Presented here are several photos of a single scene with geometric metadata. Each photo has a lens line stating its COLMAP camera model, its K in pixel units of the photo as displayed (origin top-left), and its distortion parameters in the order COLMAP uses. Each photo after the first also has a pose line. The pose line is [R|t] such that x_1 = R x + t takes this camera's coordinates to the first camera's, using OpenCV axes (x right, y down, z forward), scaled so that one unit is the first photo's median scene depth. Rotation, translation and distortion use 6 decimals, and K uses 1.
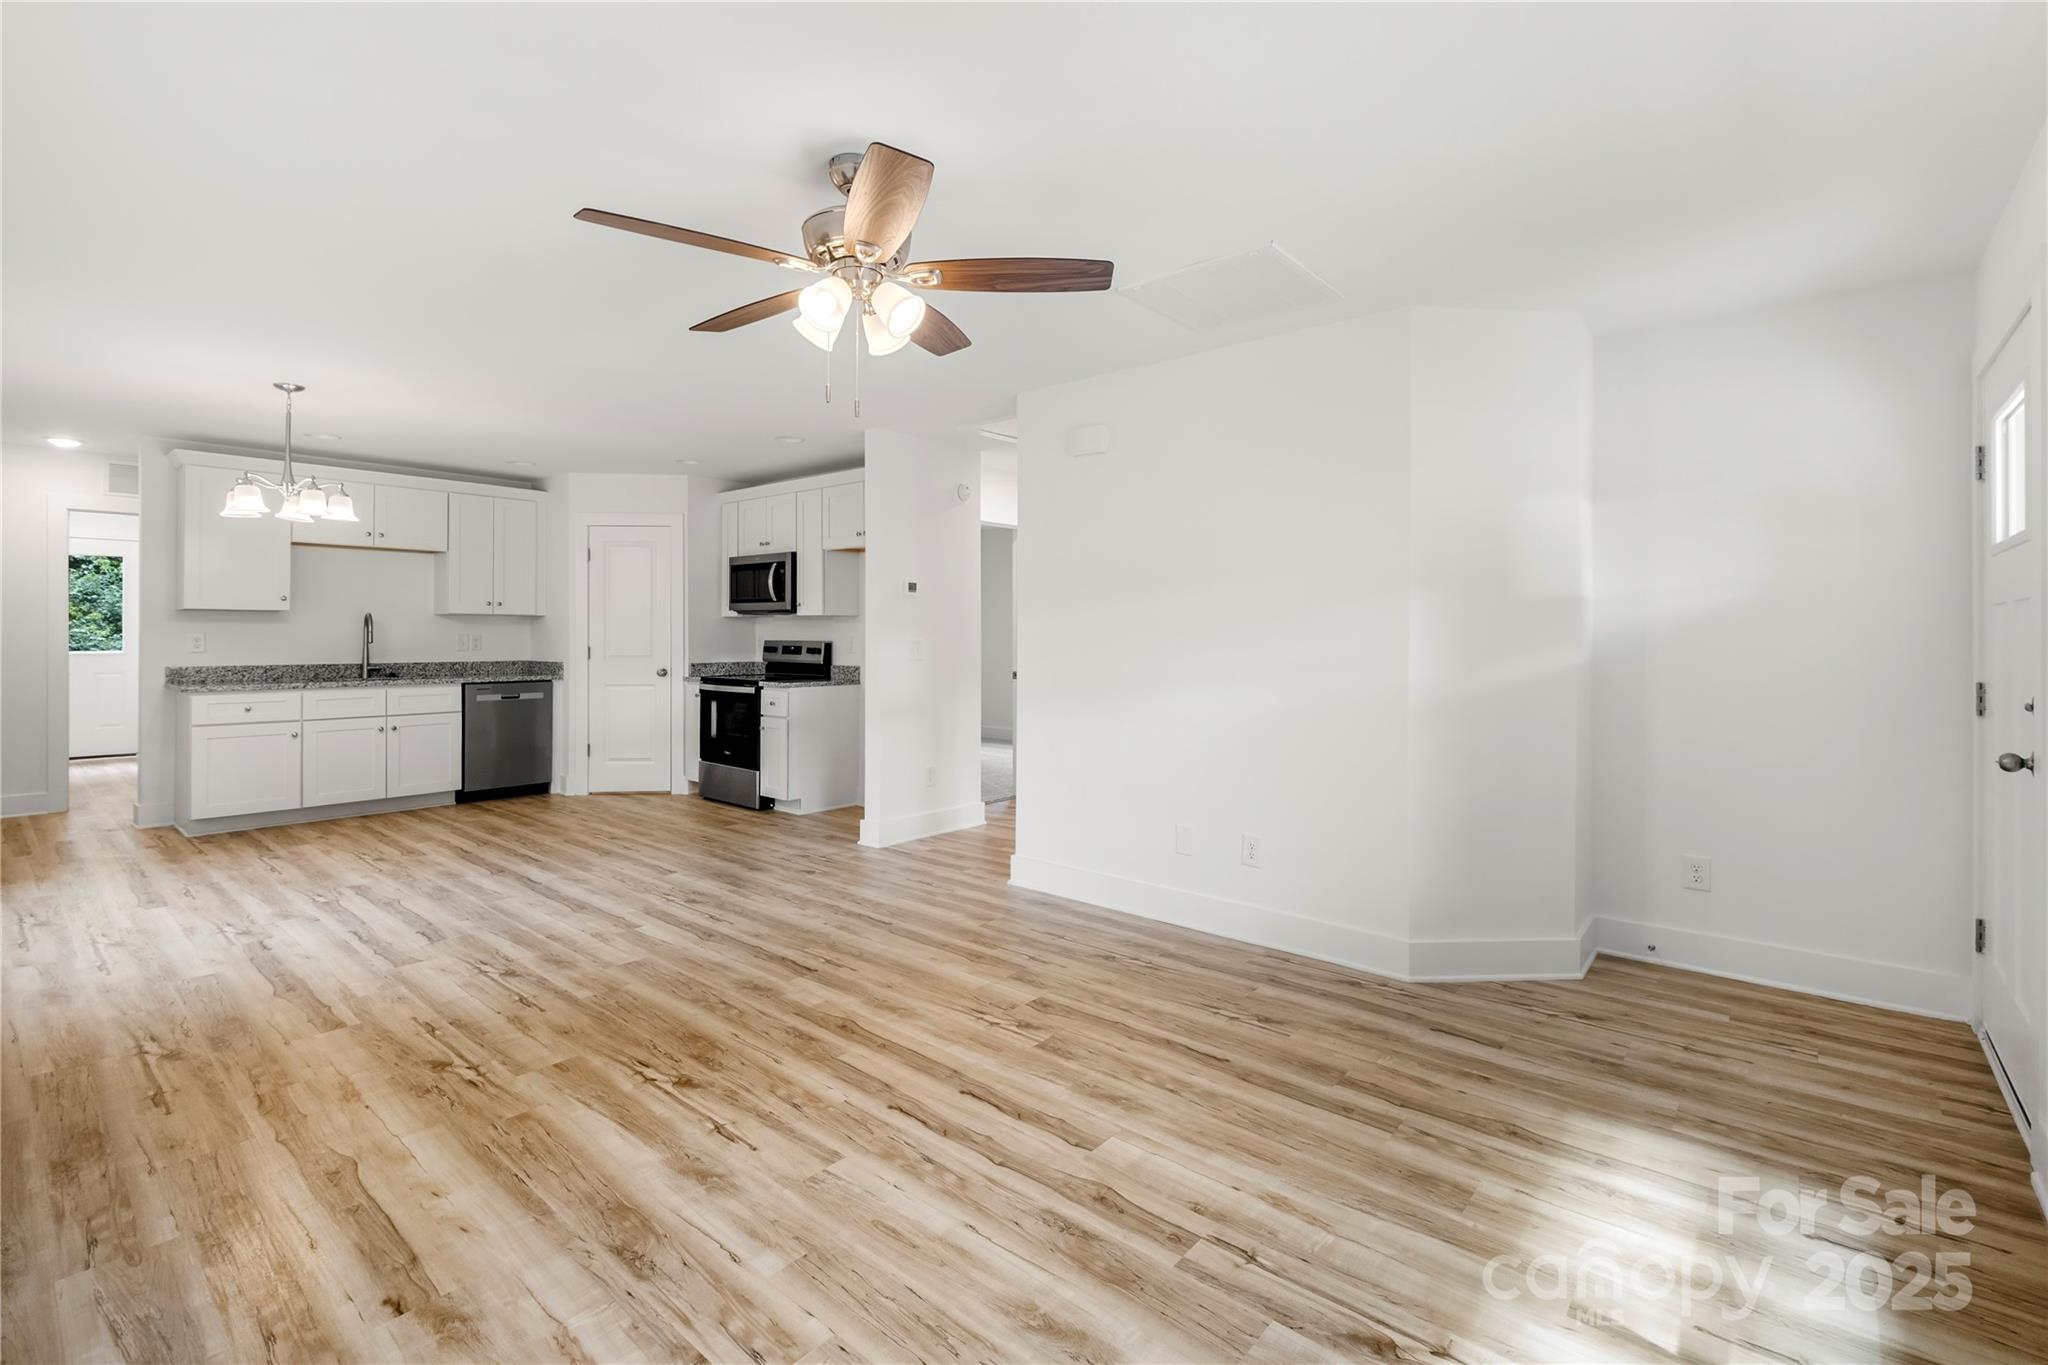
lens RADIAL K [[923.0, 0, 1038.1], [0, 923.0, 647.9], [0, 0, 1]] dist [0.001902, -0.005972]
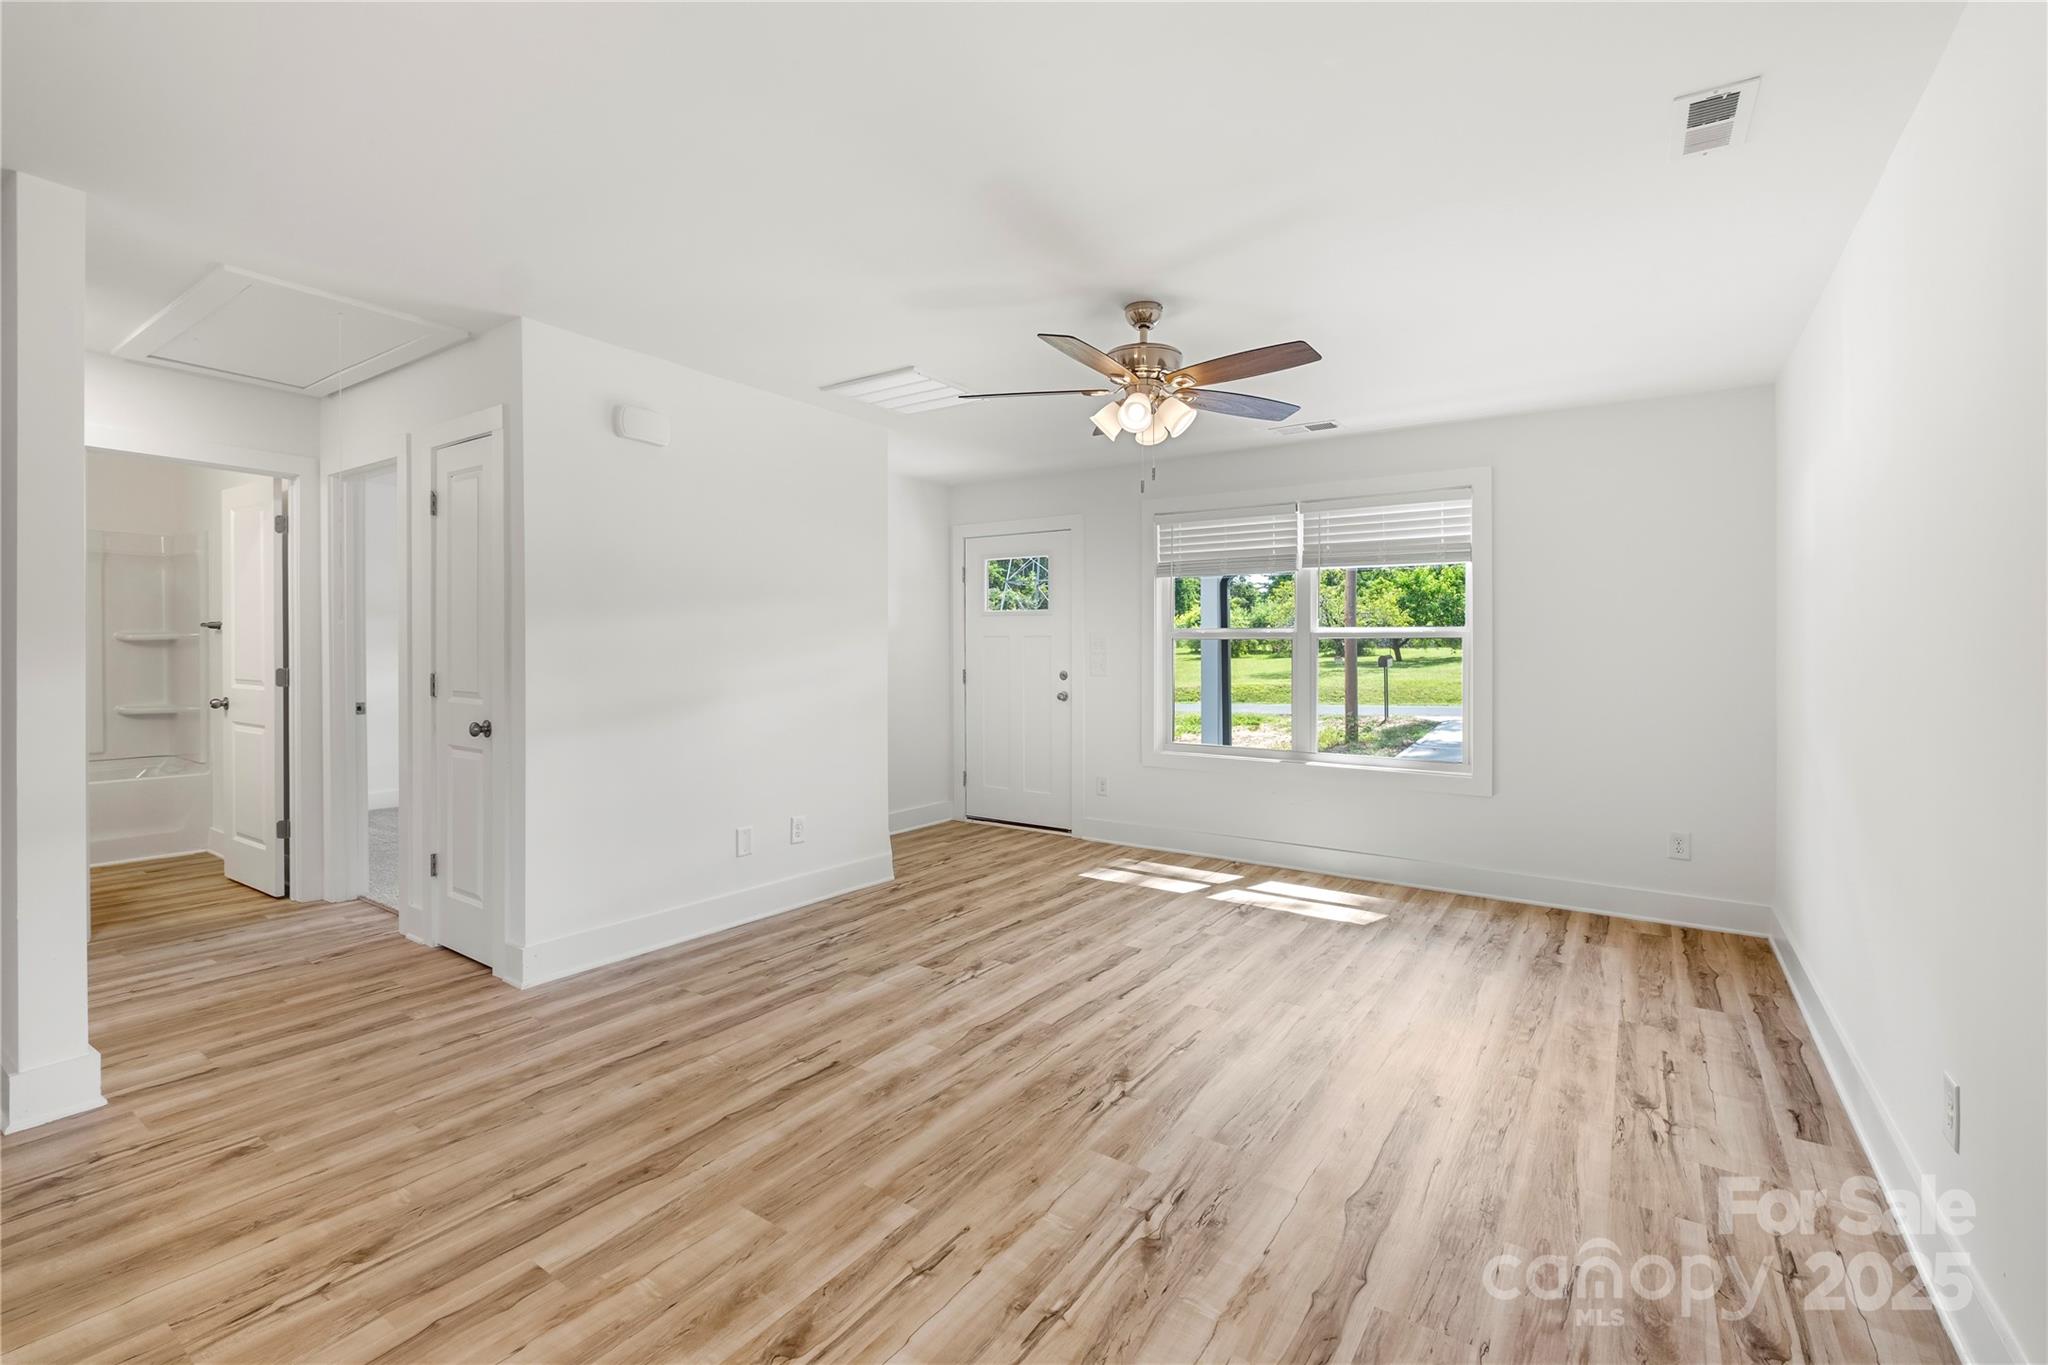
lens RADIAL K [[923.0, 0, 1038.1], [0, 923.0, 647.9], [0, 0, 1]] dist [0.001902, -0.005972]
pose [[-0.128143, -0.003486, 0.991750, -1.238650], [0.006953, 0.999966, 0.004414, -0.017428], [-0.991731, 0.007461, -0.128114, 1.078749]]
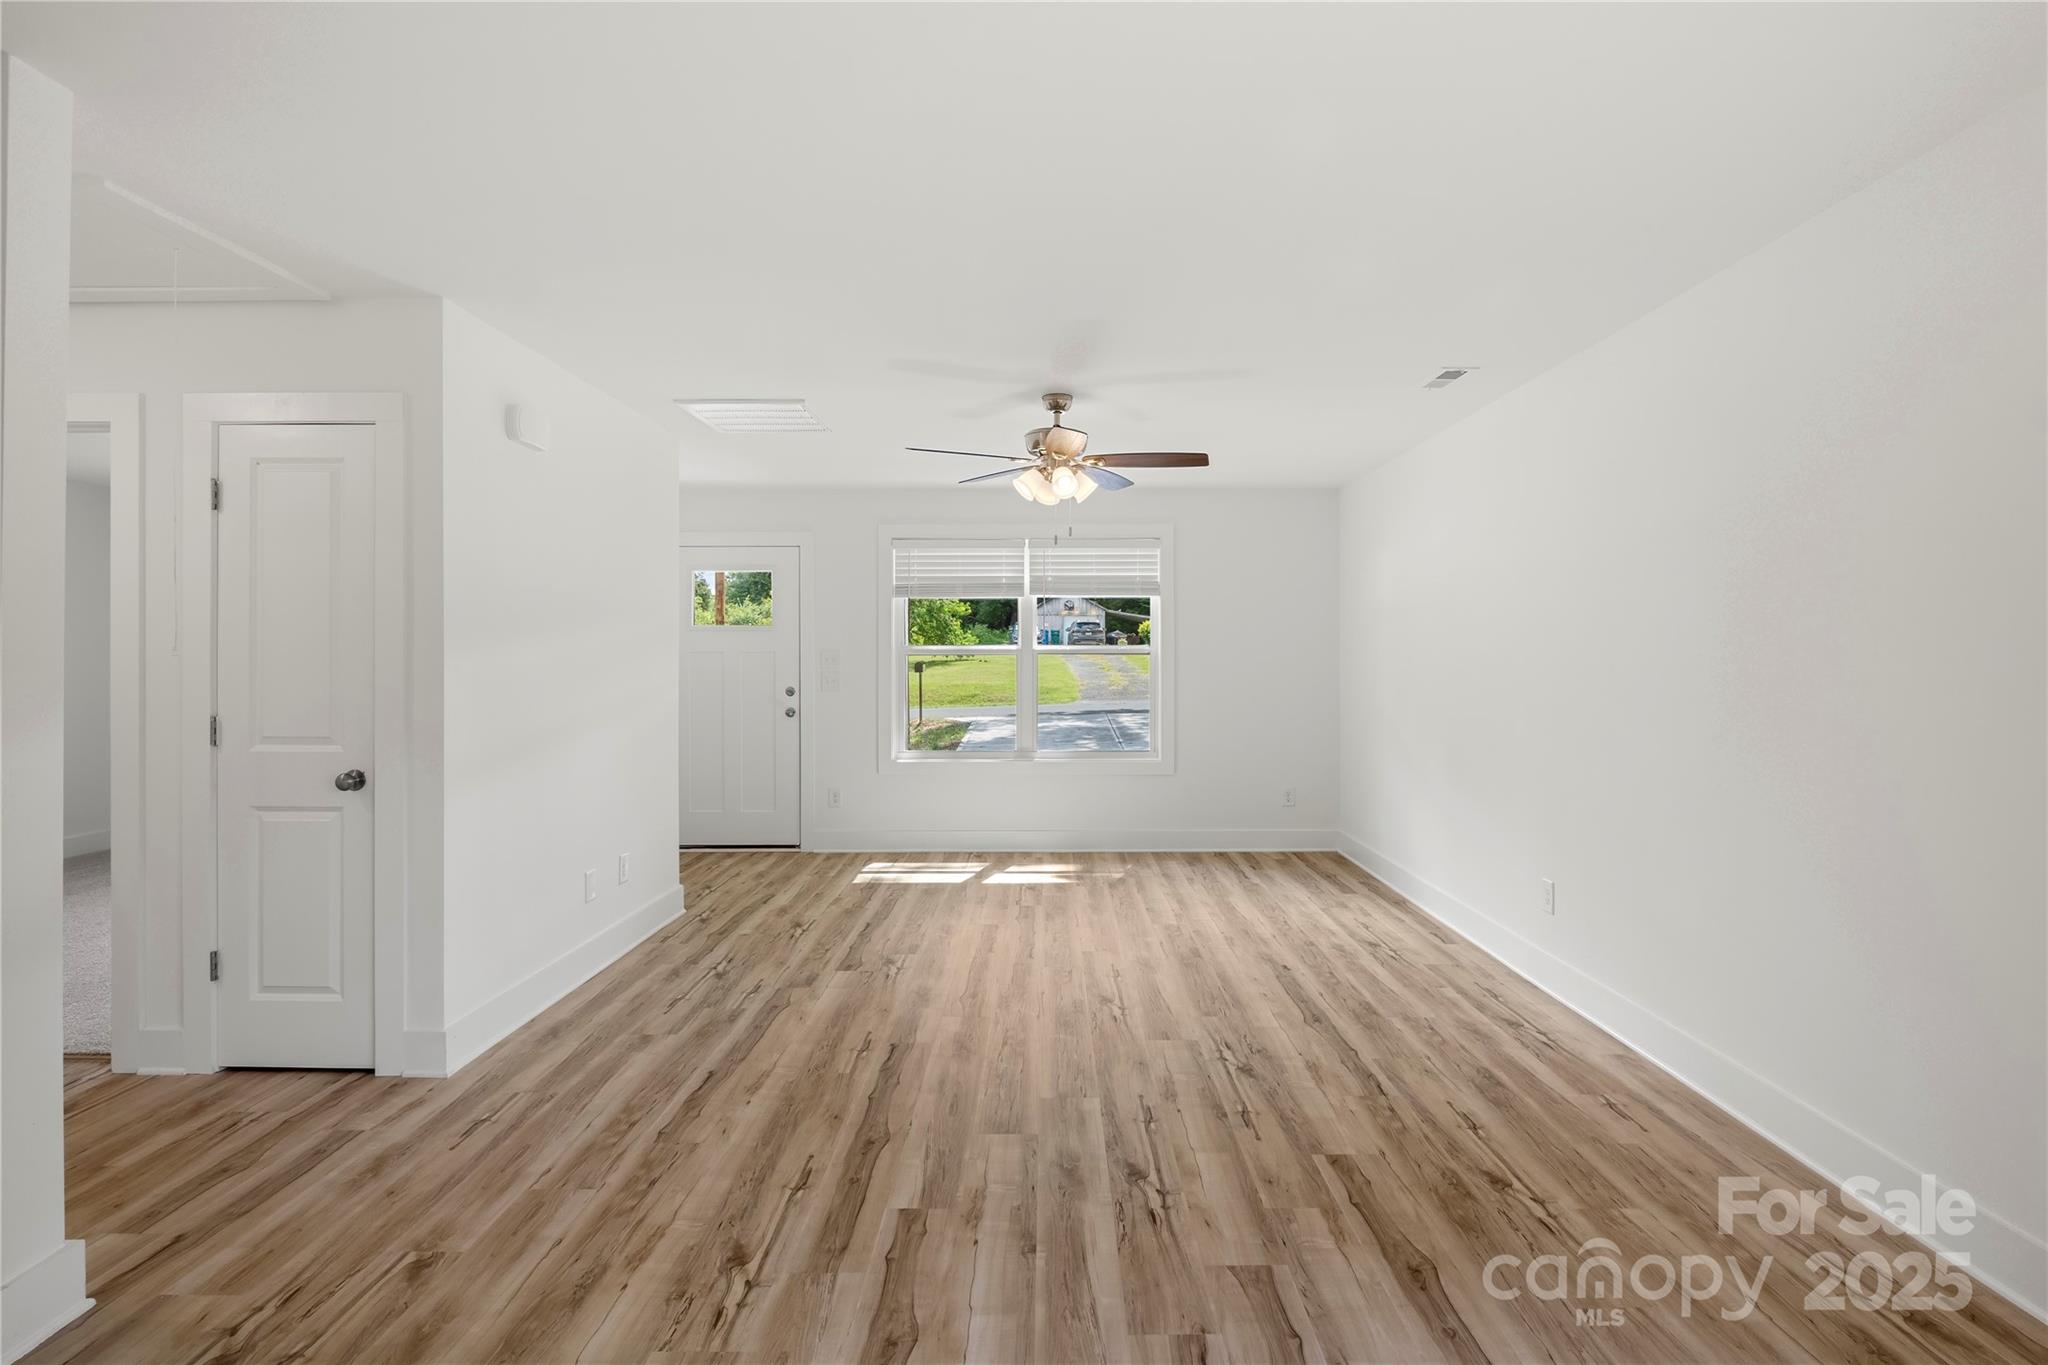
lens RADIAL K [[976.5, 0, 1096.4], [0, 976.5, 649.2], [0, 0, 1]] dist [-0.009080, -0.000603]
pose [[-0.686476, -0.000590, 0.727153, -1.254456], [0.007588, 0.999939, 0.007975, -0.053381], [-0.727113, 0.010992, -0.686430, 1.758976]]
